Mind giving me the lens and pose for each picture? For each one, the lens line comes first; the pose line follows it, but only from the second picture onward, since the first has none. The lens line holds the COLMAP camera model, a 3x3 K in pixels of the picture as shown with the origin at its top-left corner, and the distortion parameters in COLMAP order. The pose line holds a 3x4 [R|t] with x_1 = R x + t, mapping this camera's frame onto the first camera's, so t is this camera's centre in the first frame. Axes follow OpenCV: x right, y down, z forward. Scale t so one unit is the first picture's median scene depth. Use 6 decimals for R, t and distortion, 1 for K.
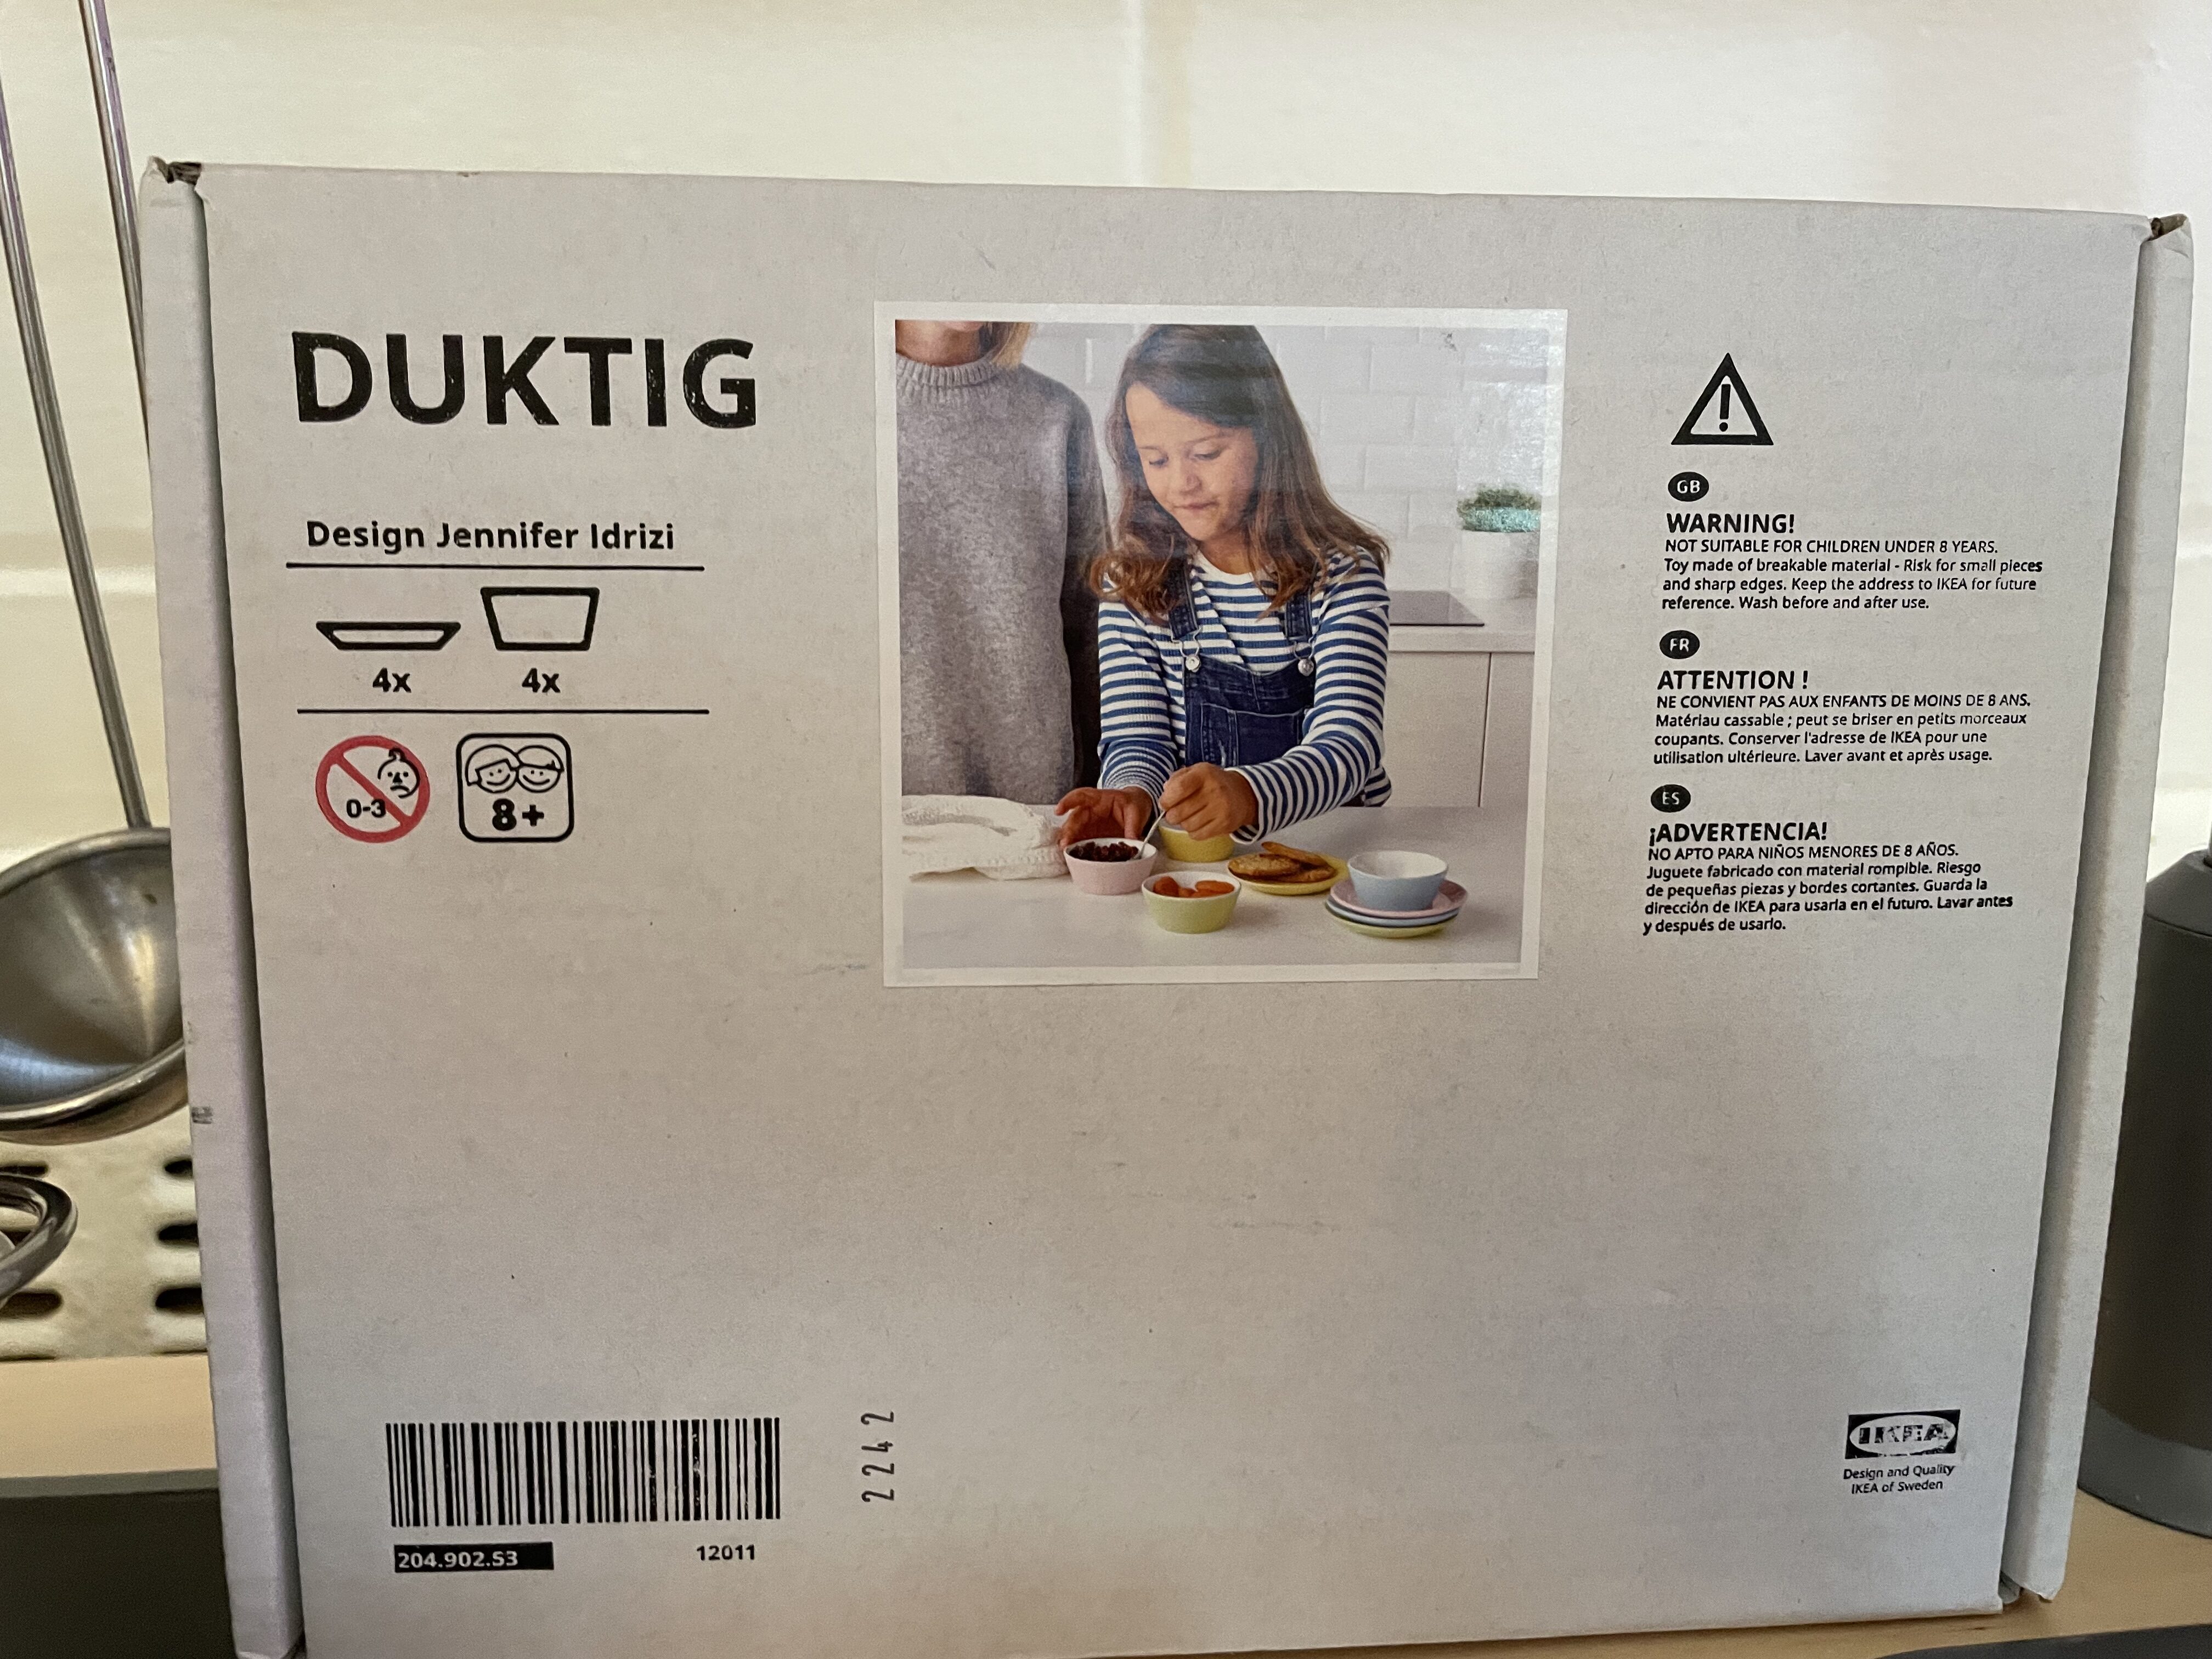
lens RADIAL K [[1652.7, 0, 1127.3], [0, 1652.7, 826.3], [0, 0, 1]] dist [0.017214, -0.042351]
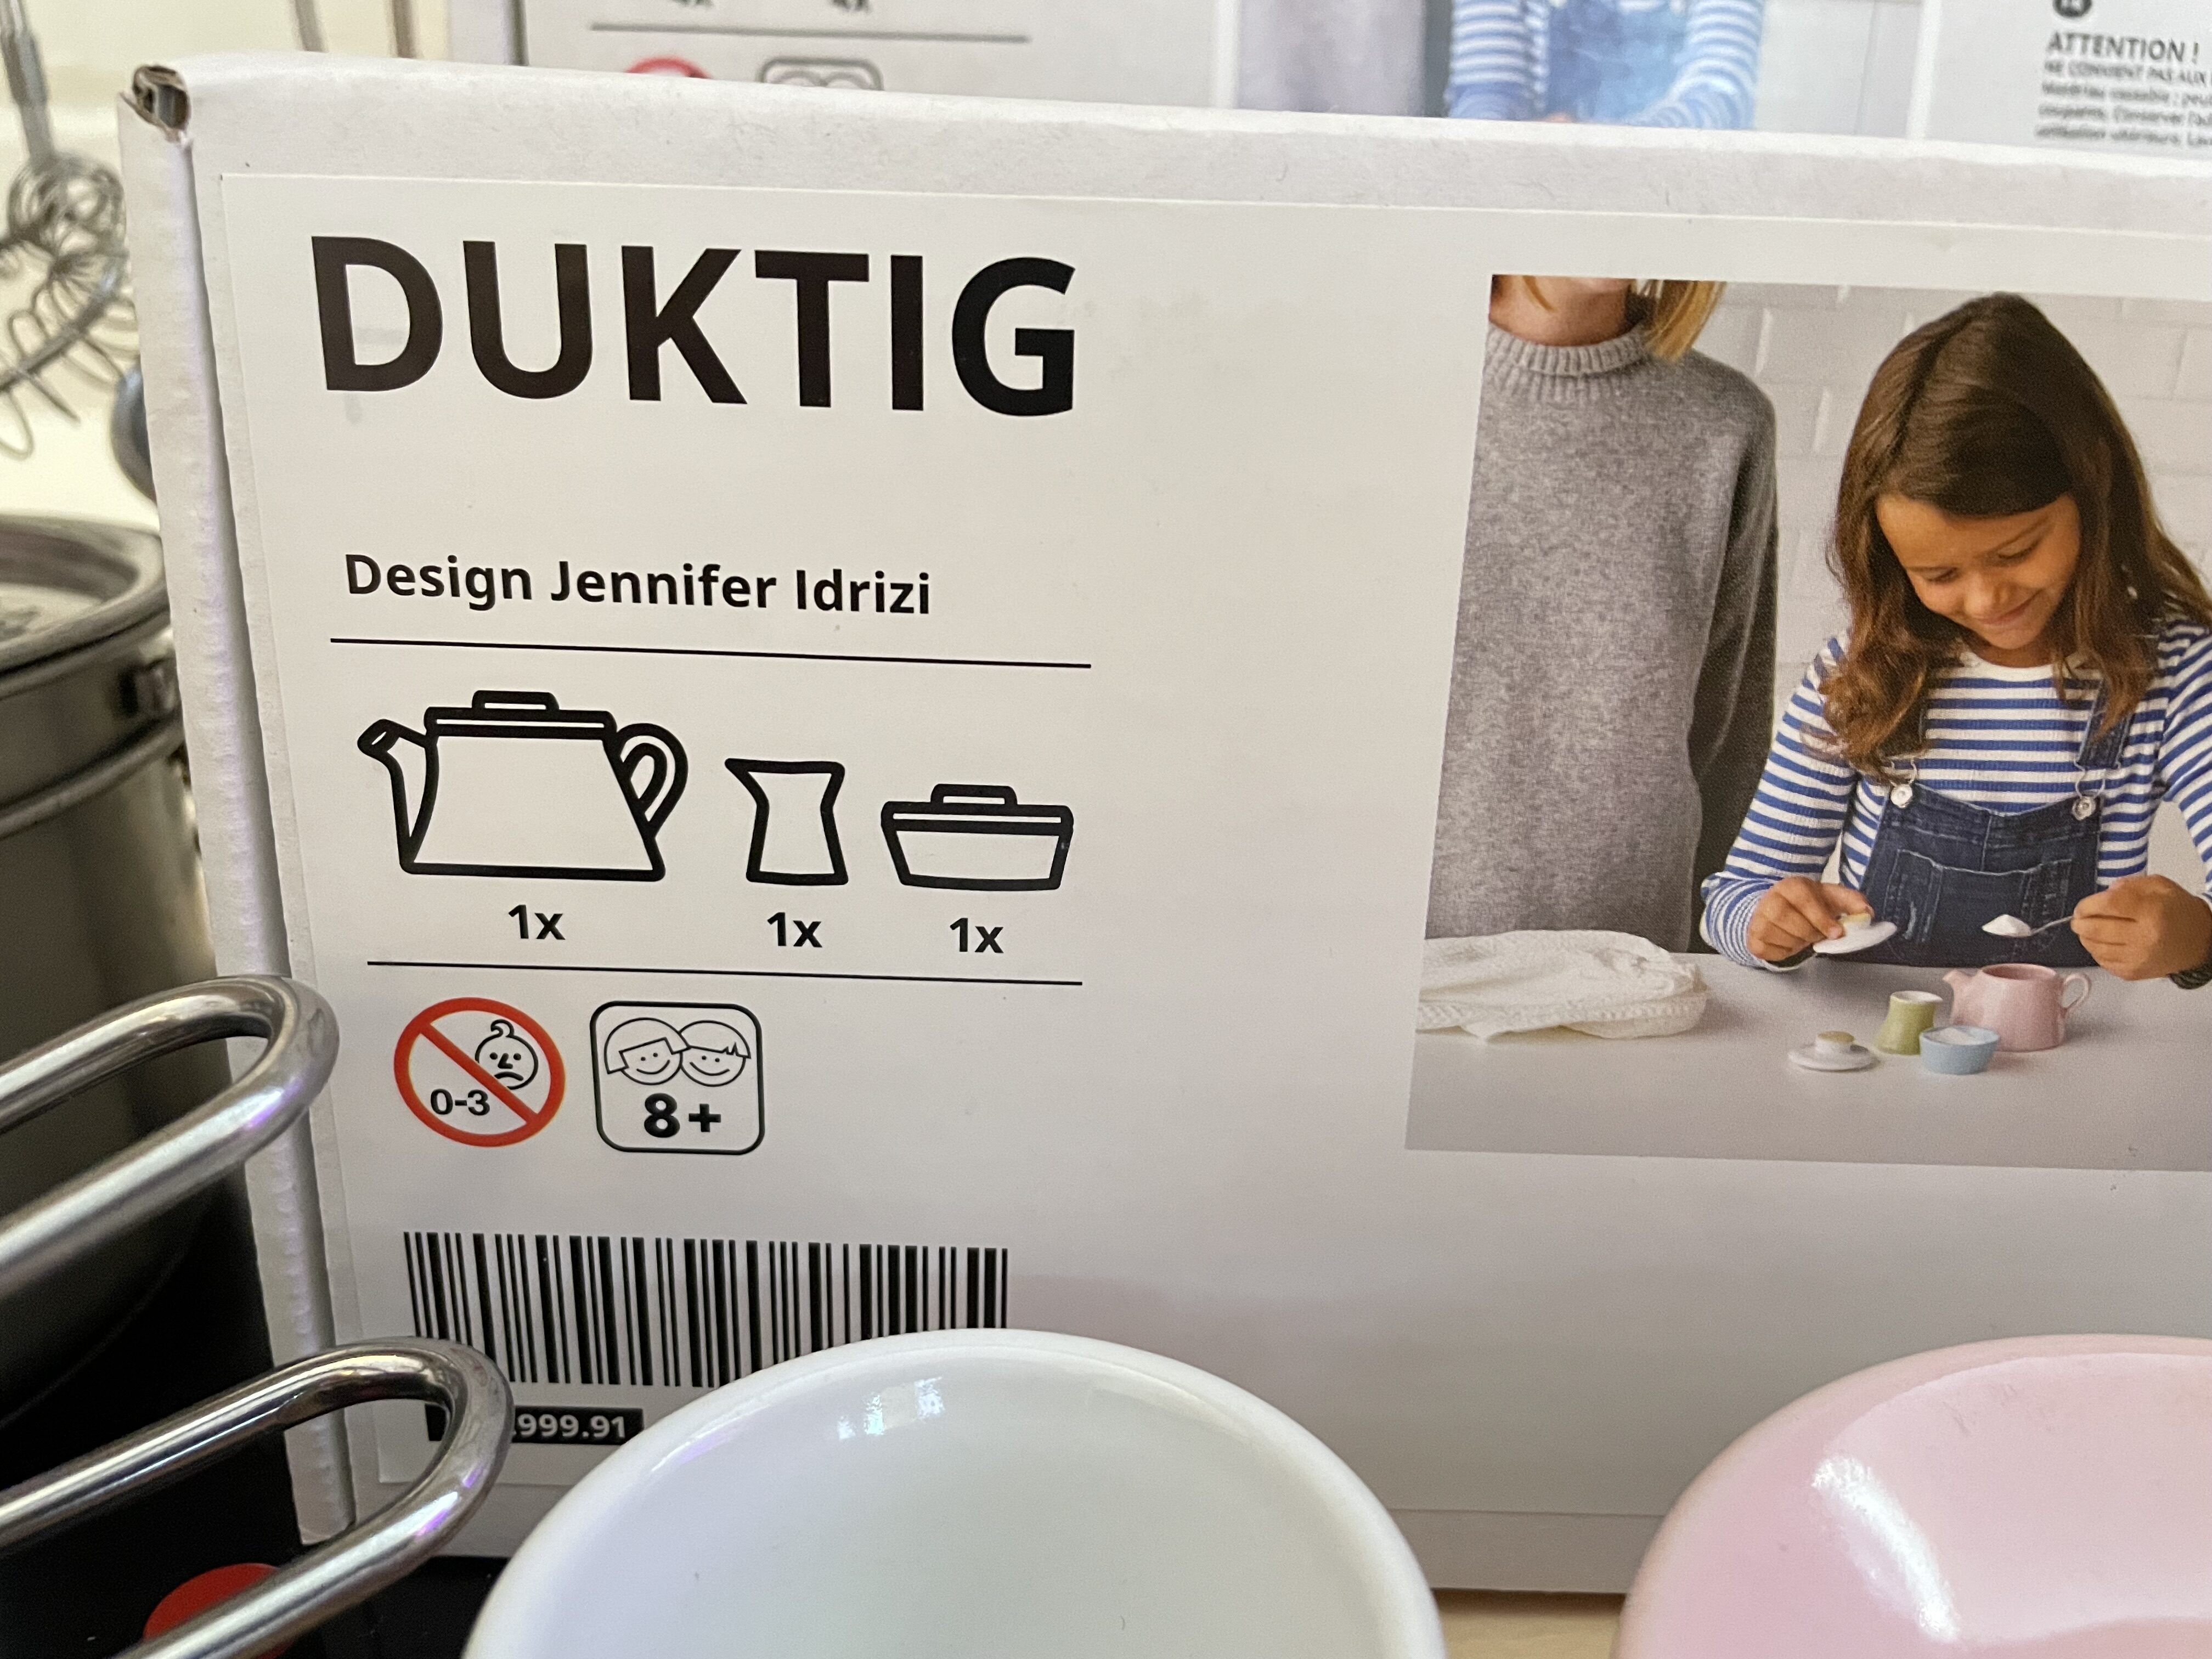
lens RADIAL K [[1652.7, 0, 1109.9], [0, 1652.7, 828.5], [0, 0, 1]] dist [0.017214, -0.042351]
pose [[0.994769, 0.053361, -0.087108, -0.153120], [-0.039016, 0.986543, 0.158780, -0.191110], [0.094408, -0.154551, 0.983464, 0.403192]]
